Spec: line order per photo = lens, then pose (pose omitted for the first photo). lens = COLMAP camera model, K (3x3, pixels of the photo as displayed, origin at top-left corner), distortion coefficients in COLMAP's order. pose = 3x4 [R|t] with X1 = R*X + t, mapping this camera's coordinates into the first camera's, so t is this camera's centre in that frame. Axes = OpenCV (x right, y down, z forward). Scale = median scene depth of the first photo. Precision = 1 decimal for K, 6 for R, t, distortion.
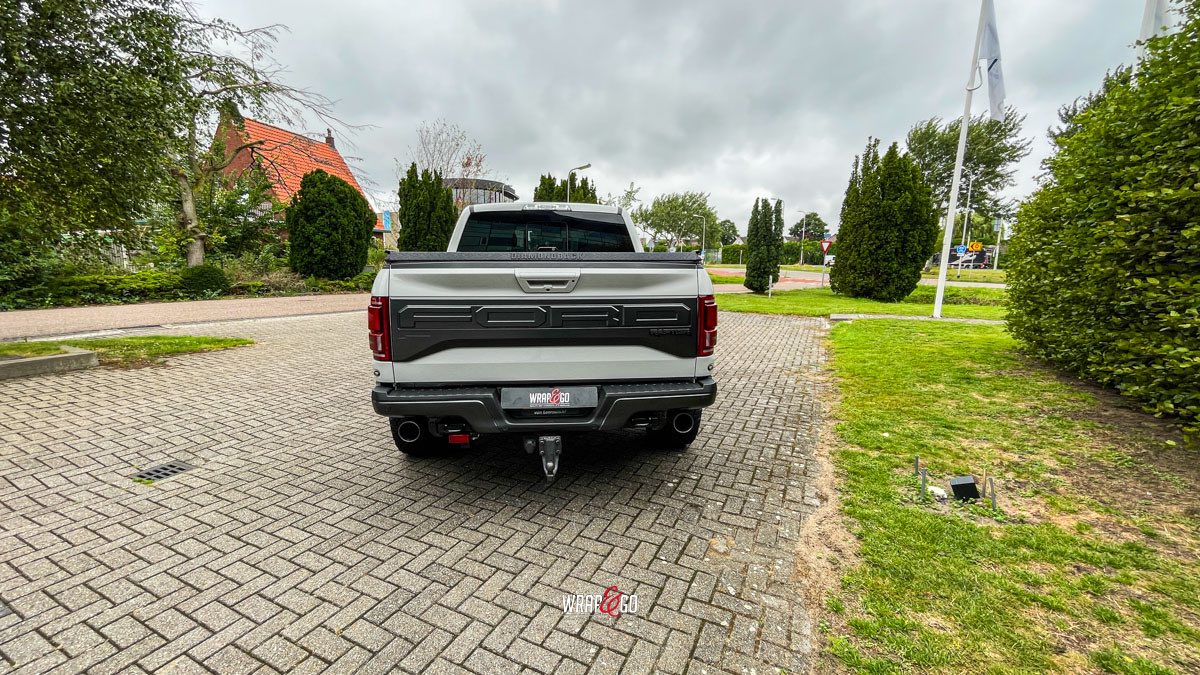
lens RADIAL K [[500.1, 0, 582.9], [0, 500.1, 336.6], [0, 0, 1]] dist [-0.002367, 0.000125]
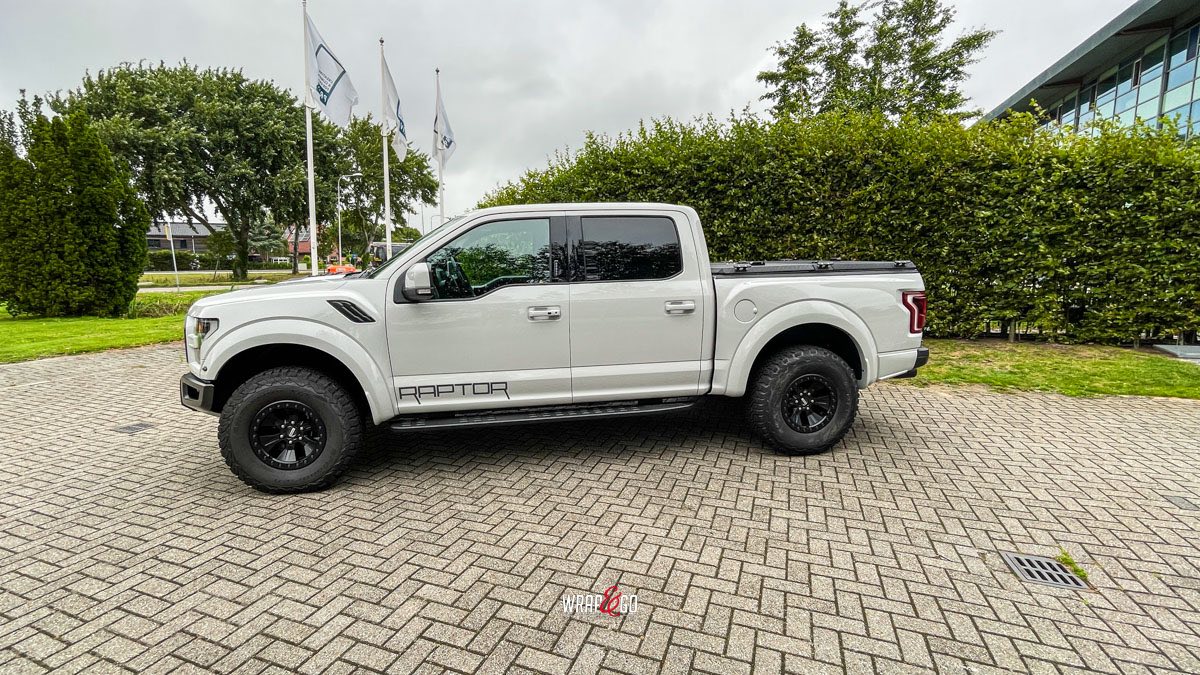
lens RADIAL K [[531.8, 0, 600.0], [0, 531.8, 337.5], [0, 0, 1]] dist [-0.003518, 0.001230]
pose [[-0.121183, -0.148762, 0.981420, -1.542441], [0.157767, 0.973252, 0.167005, -0.296593], [-0.980012, 0.175074, -0.094472, 1.729340]]
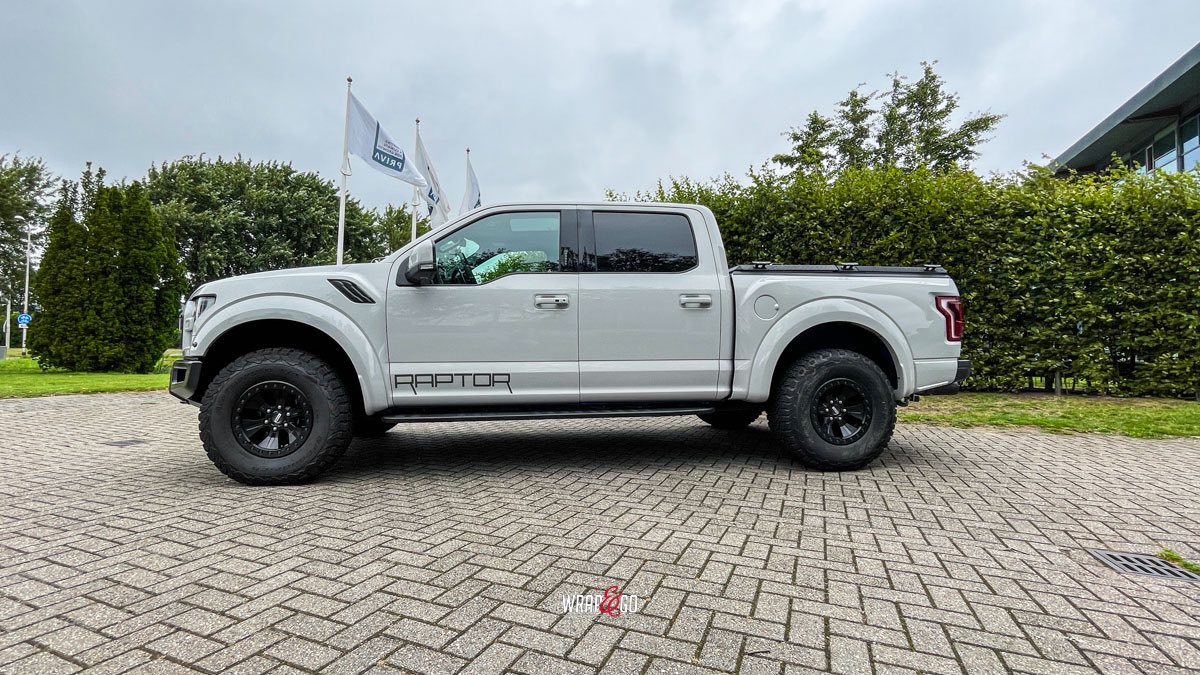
lens RADIAL K [[533.0, 0, 599.1], [0, 533.0, 341.2], [0, 0, 1]] dist [-0.001679, -0.000478]
pose [[-0.079986, 0.007706, 0.996766, -1.490903], [0.148819, 0.988855, 0.004297, -0.090283], [-0.985624, 0.148682, -0.080242, 1.734003]]
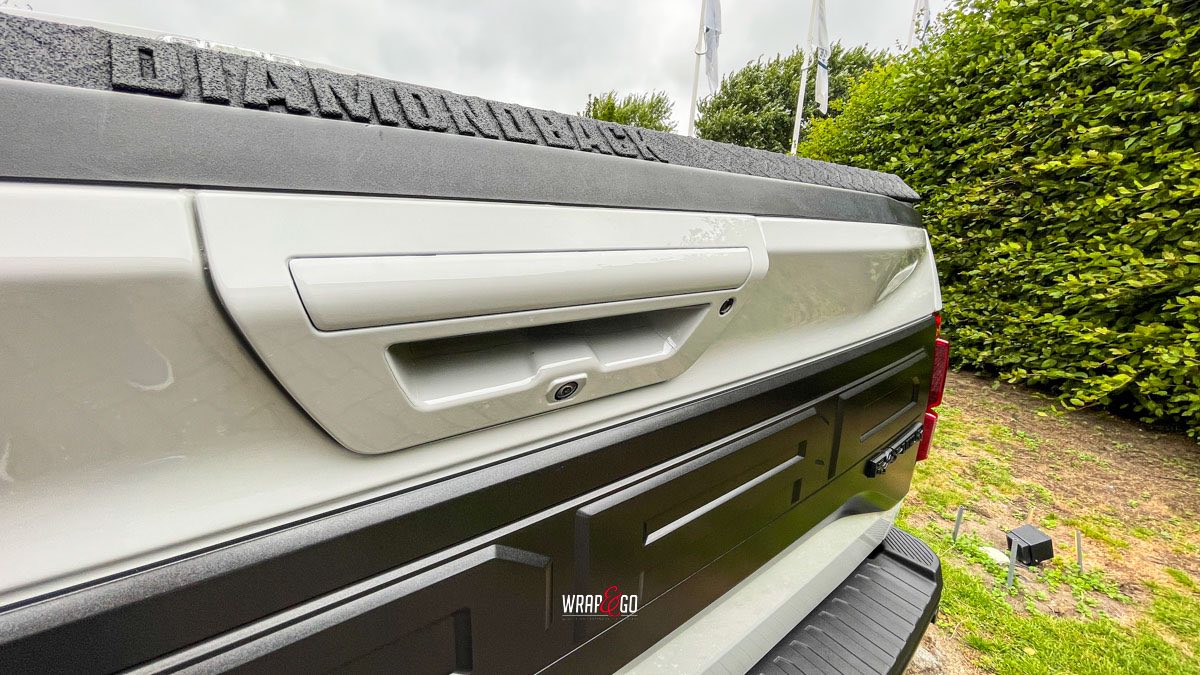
lens RADIAL K [[498.7, 0, 594.5], [0, 498.7, 338.3], [0, 0, 1]] dist [-0.002473, -0.000067]
pose [[0.826782, -0.106325, 0.552382, -0.096986], [0.057482, 0.992803, 0.105063, -0.089822], [-0.559578, -0.055112, 0.826944, 0.712838]]
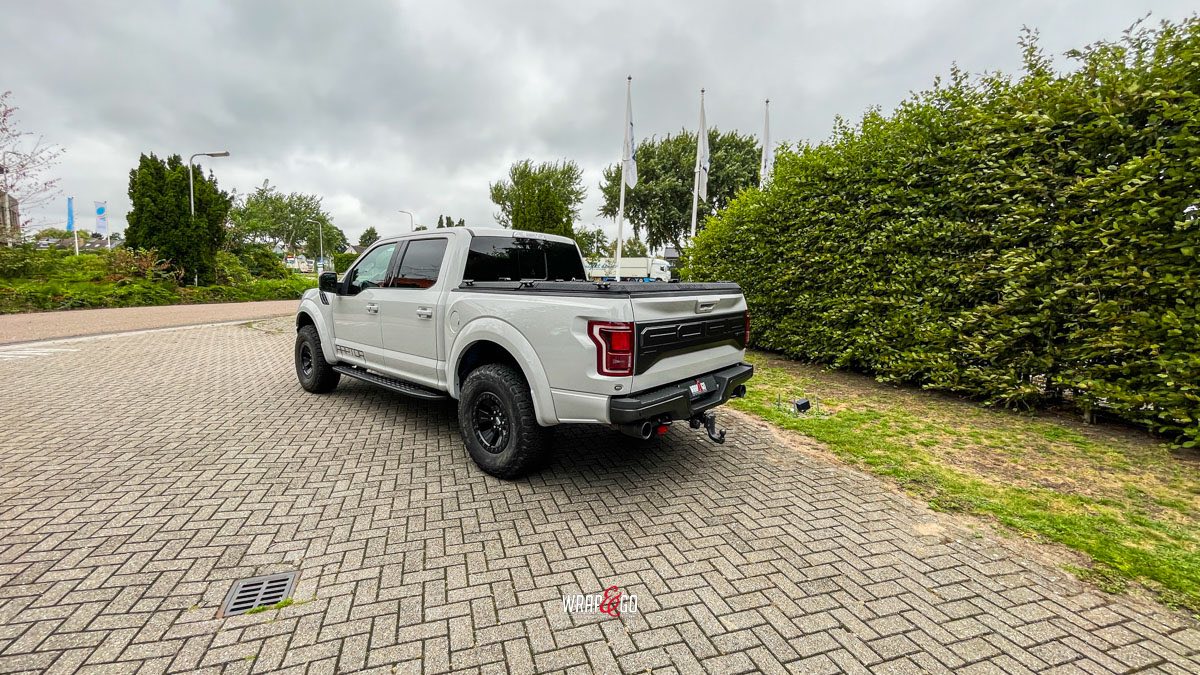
lens RADIAL K [[498.7, 0, 594.5], [0, 498.7, 338.3], [0, 0, 1]] dist [-0.002473, -0.000067]
pose [[0.707567, -0.079148, 0.702200, -1.025659], [0.090136, 0.995699, 0.021404, -0.058149], [-0.700874, 0.048149, 0.711658, 0.172053]]
